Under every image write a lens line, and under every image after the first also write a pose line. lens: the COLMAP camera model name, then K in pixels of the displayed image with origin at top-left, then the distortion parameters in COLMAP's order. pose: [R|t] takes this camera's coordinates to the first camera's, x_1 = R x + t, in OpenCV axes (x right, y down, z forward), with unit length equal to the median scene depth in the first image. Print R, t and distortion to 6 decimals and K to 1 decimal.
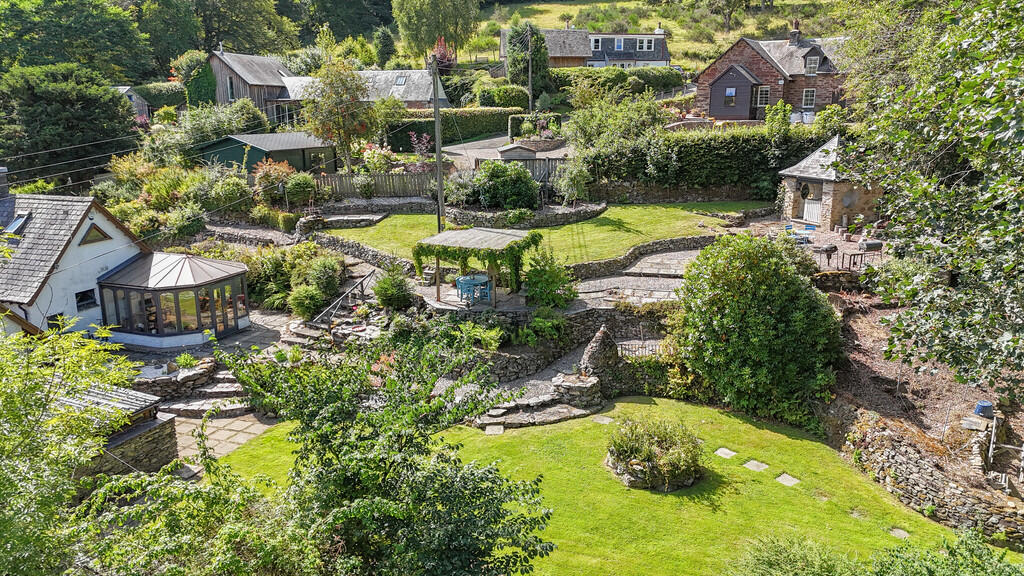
lens RADIAL K [[724.2, 0, 512.6], [0, 724.2, 288.2], [0, 0, 1]] dist [-0.000666, -0.001227]
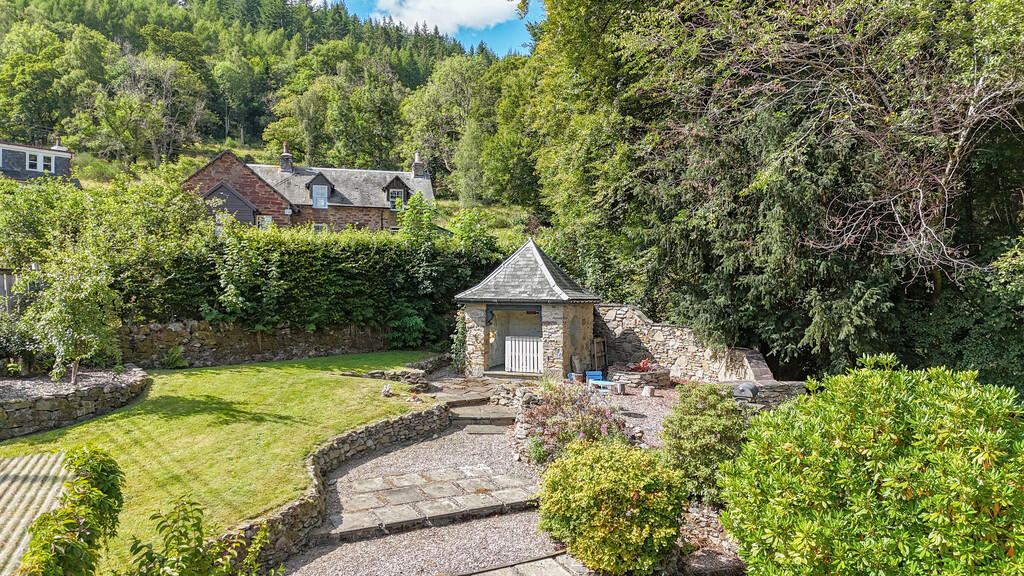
lens RADIAL K [[724.2, 0, 511.8], [0, 724.2, 287.1], [0, 0, 1]] dist [-0.000666, -0.001227]
pose [[0.668931, 0.019578, 0.743067, -0.043697], [0.174333, 0.967639, -0.182435, -0.047720], [-0.722592, 0.251578, 0.643870, 0.550831]]
